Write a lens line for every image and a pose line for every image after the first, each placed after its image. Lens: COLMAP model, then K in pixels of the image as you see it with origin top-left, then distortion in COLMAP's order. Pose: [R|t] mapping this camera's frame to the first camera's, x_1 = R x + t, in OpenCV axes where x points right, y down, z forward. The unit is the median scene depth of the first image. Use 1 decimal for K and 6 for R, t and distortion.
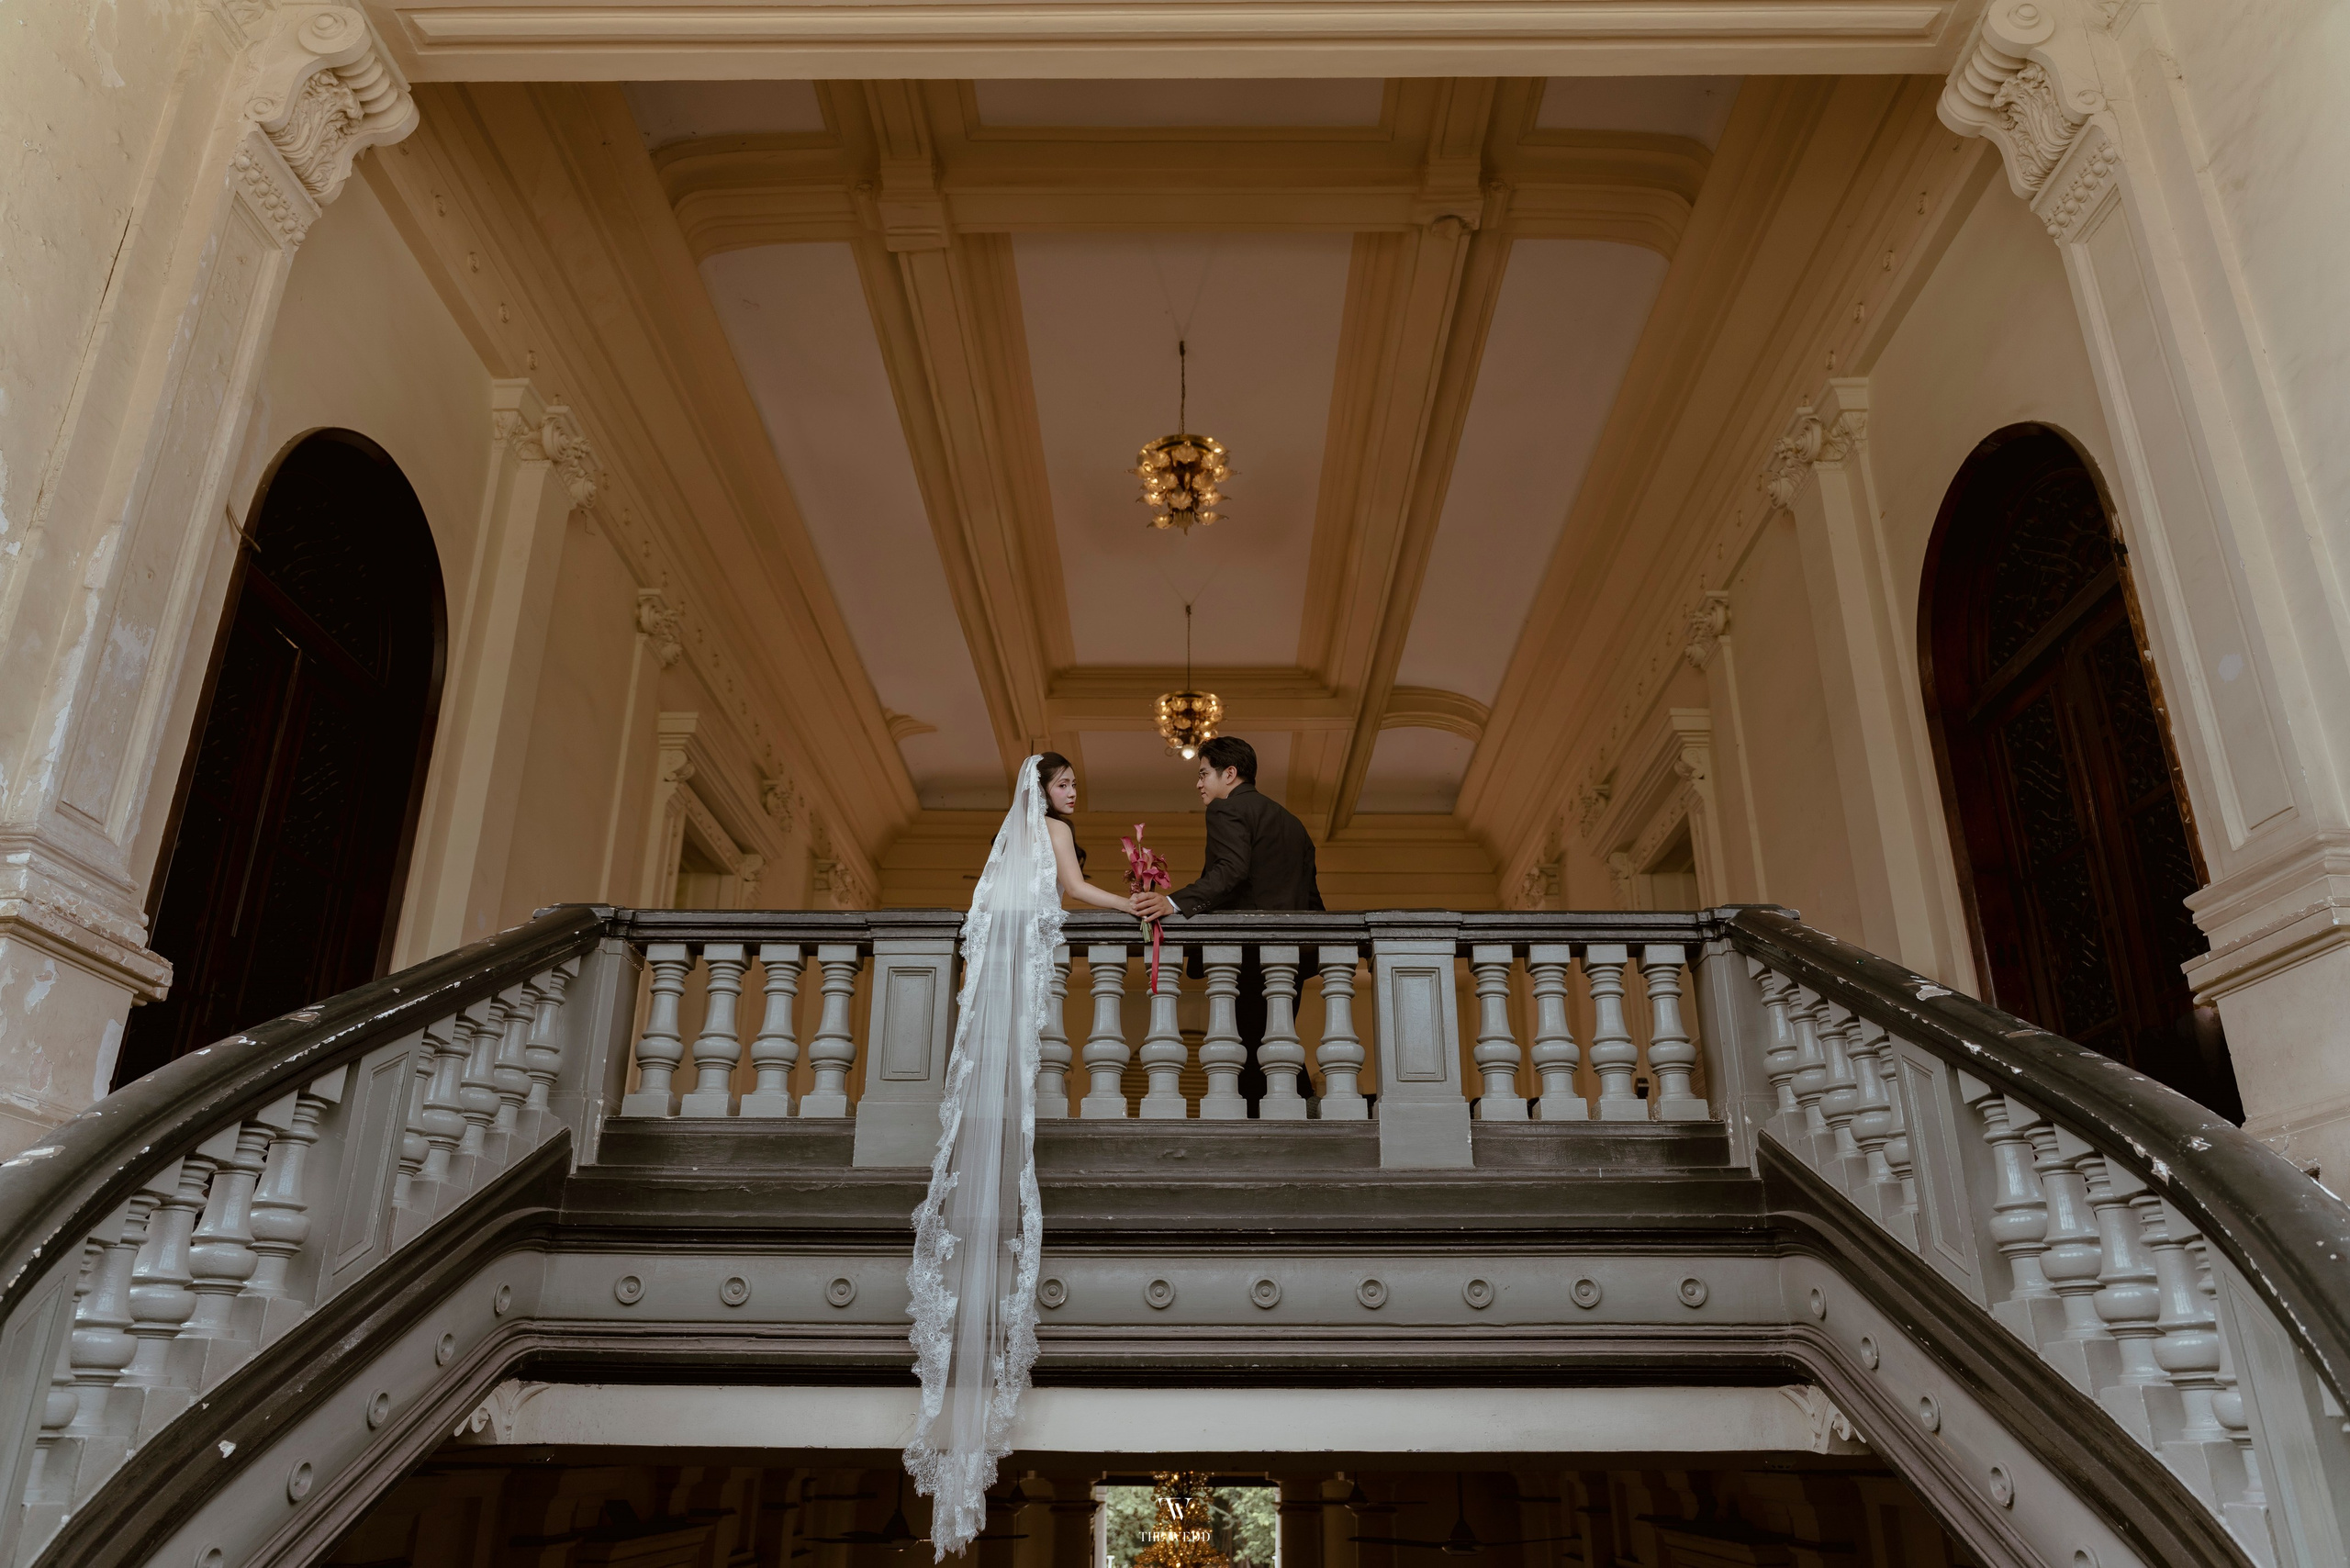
lens RADIAL K [[1610.4, 0, 1175.0], [0, 1610.4, 784.0], [0, 0, 1]] dist [-0.027198, -0.000583]
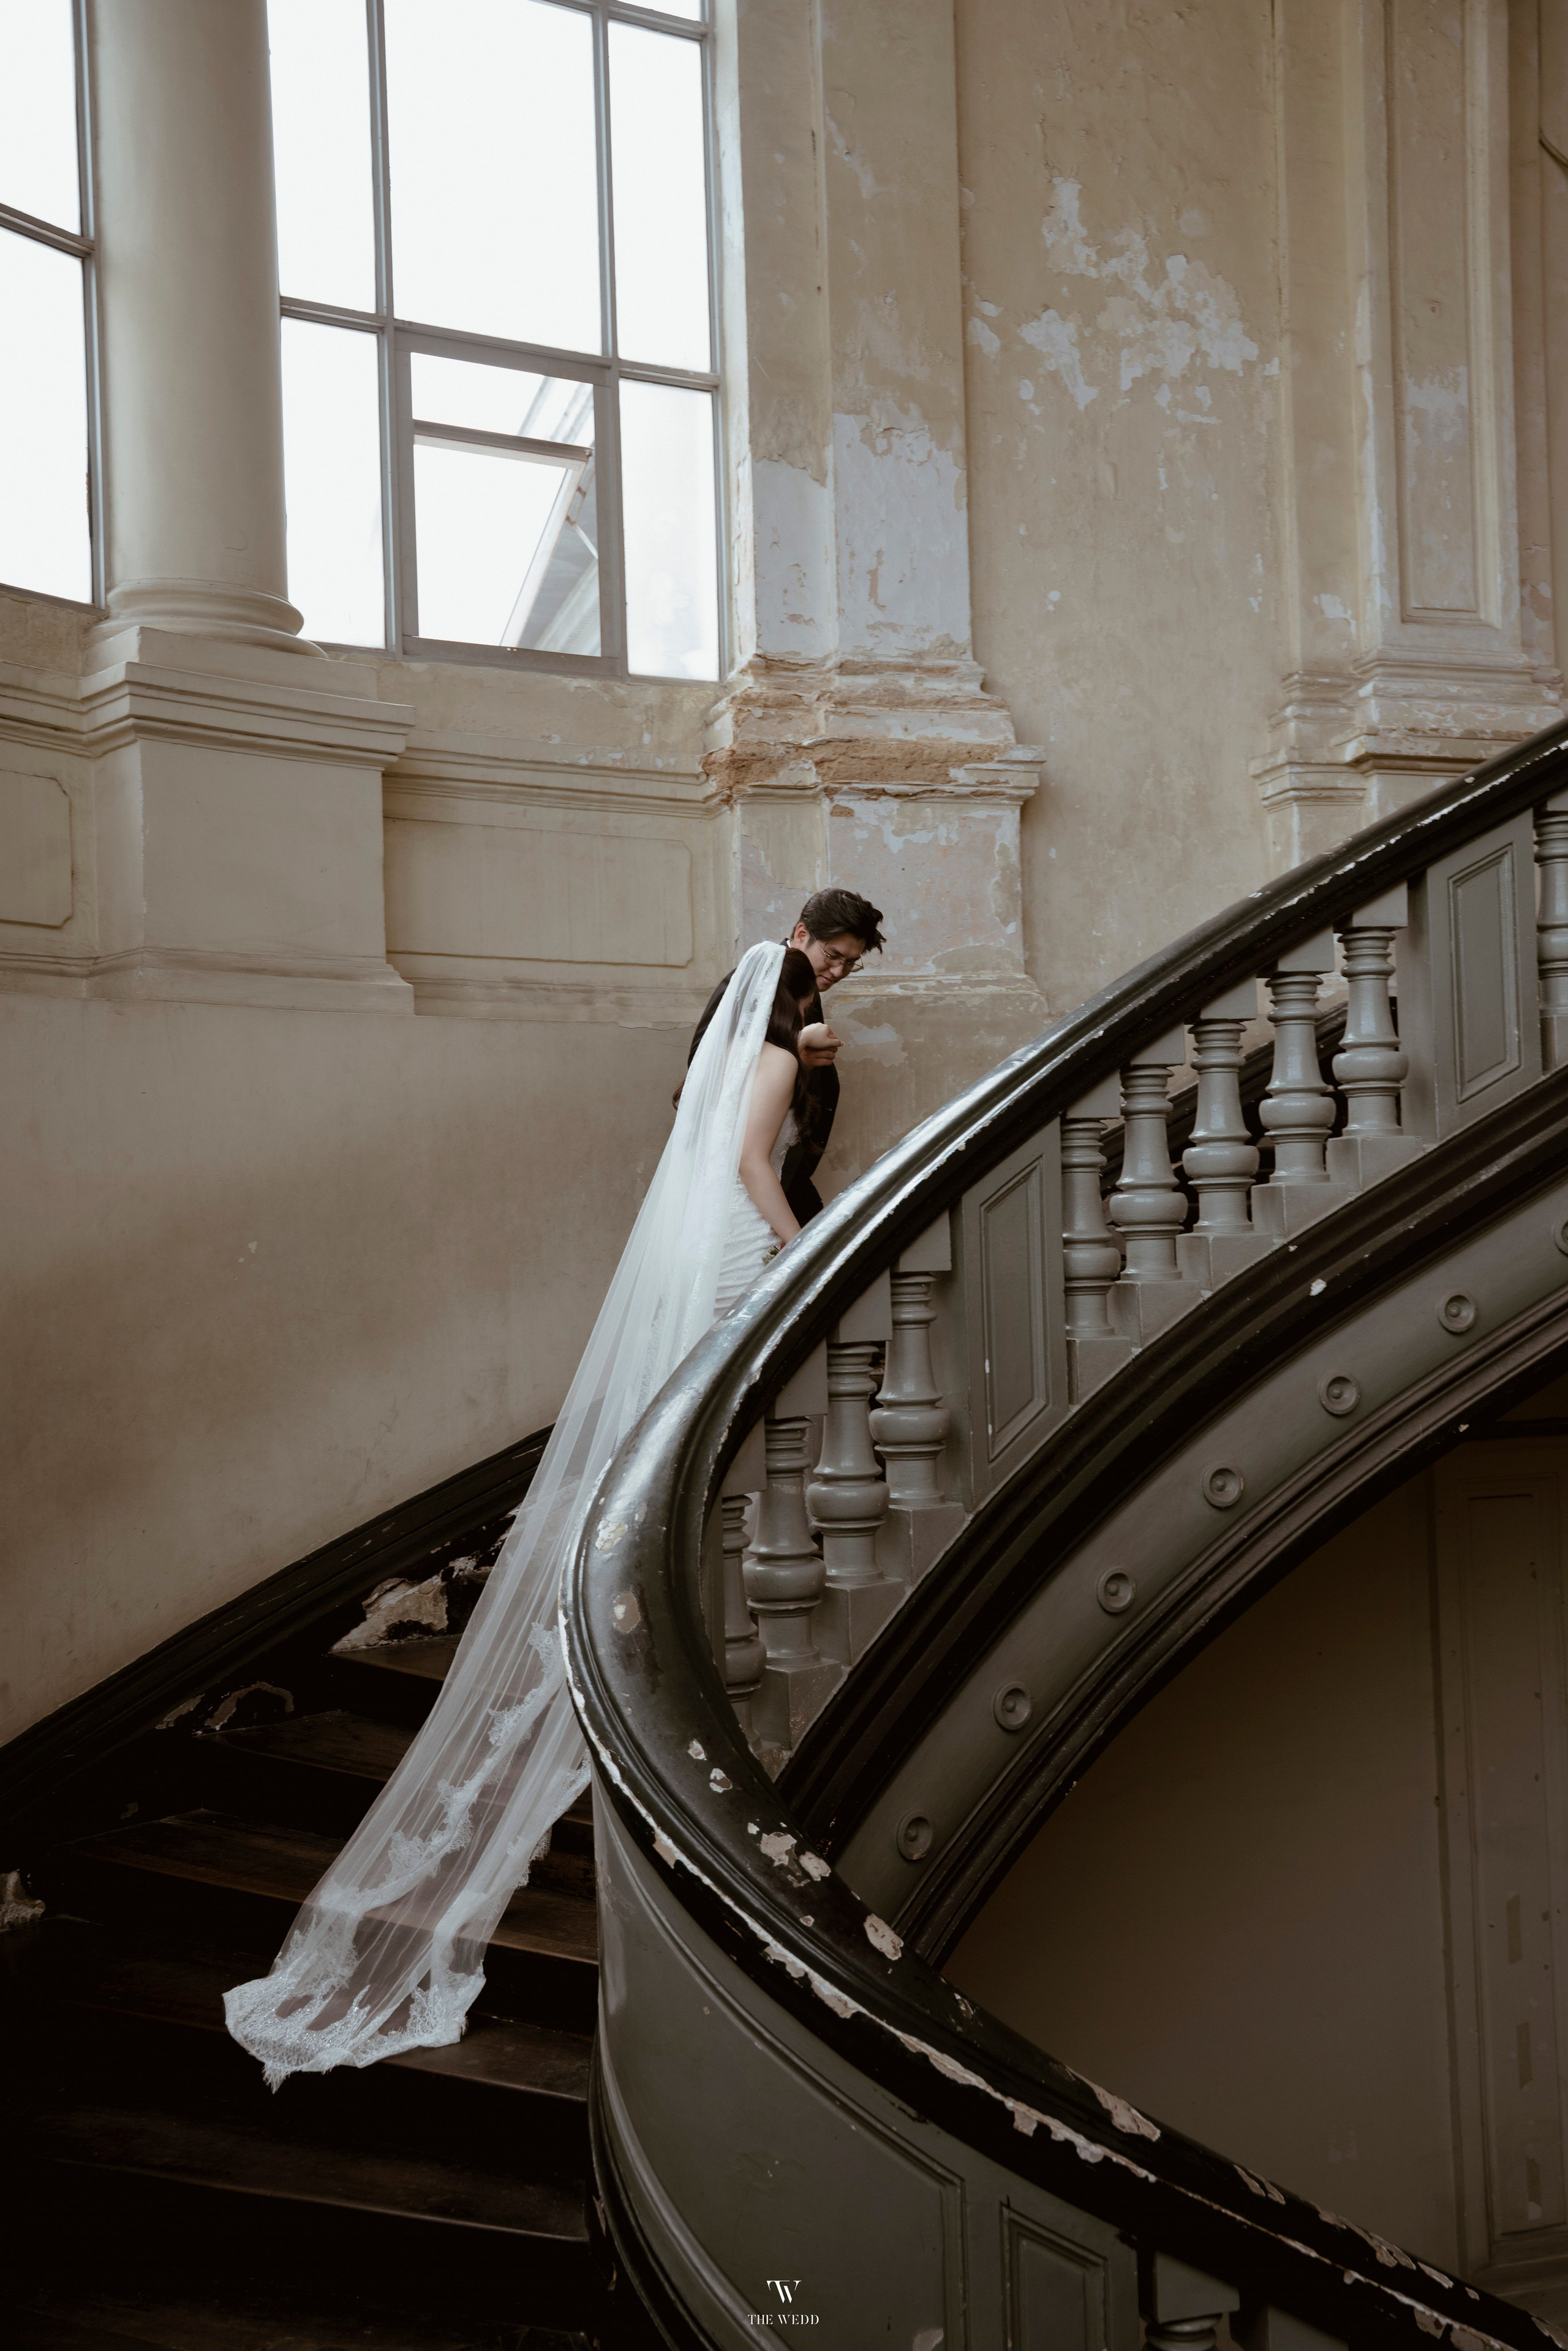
lens RADIAL K [[2182.2, 0, 784.0], [0, 2182.2, 1175.5], [0, 0, 1]] dist [-0.054924, 0.203108]
pose [[0.297563, -0.033745, -0.954106, 0.382538], [0.389494, 0.916714, 0.089051, 0.059869], [0.871637, -0.398117, 0.285923, 0.208350]]
